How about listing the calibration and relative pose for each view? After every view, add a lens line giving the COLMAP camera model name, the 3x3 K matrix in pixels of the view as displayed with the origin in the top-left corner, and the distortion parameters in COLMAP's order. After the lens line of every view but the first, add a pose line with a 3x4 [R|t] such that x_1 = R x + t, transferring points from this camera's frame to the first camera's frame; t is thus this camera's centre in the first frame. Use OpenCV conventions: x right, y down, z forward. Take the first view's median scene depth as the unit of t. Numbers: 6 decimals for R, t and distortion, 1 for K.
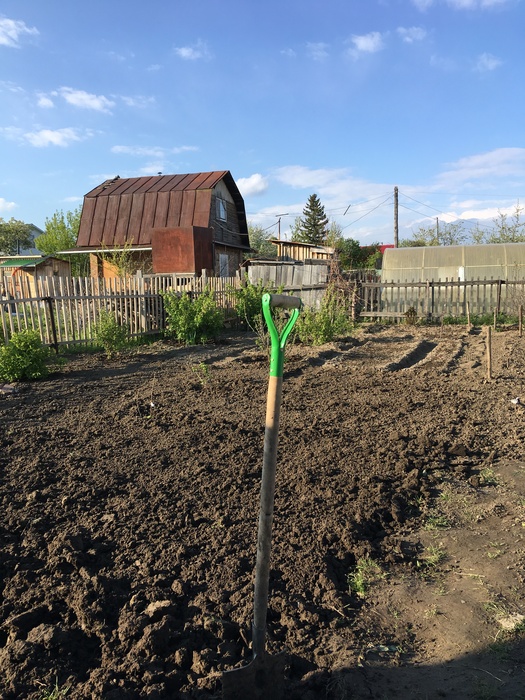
lens RADIAL K [[589.3, 0, 262.4], [0, 589.3, 350.8], [0, 0, 1]] dist [0.086905, -0.002188]
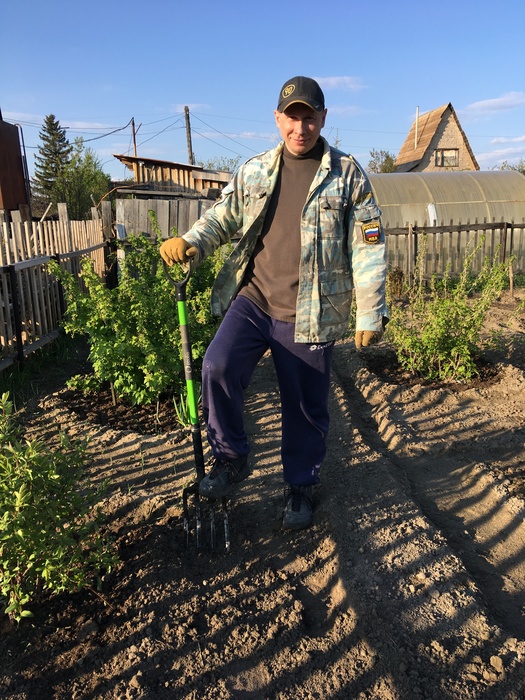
lens RADIAL K [[589.3, 0, 263.4], [0, 589.3, 350.2], [0, 0, 1]] dist [0.086905, -0.002188]
pose [[0.907328, -0.095850, 0.409352, -0.125114], [0.055089, 0.992375, 0.110261, -0.052082], [-0.416799, -0.077492, 0.905690, 0.388596]]
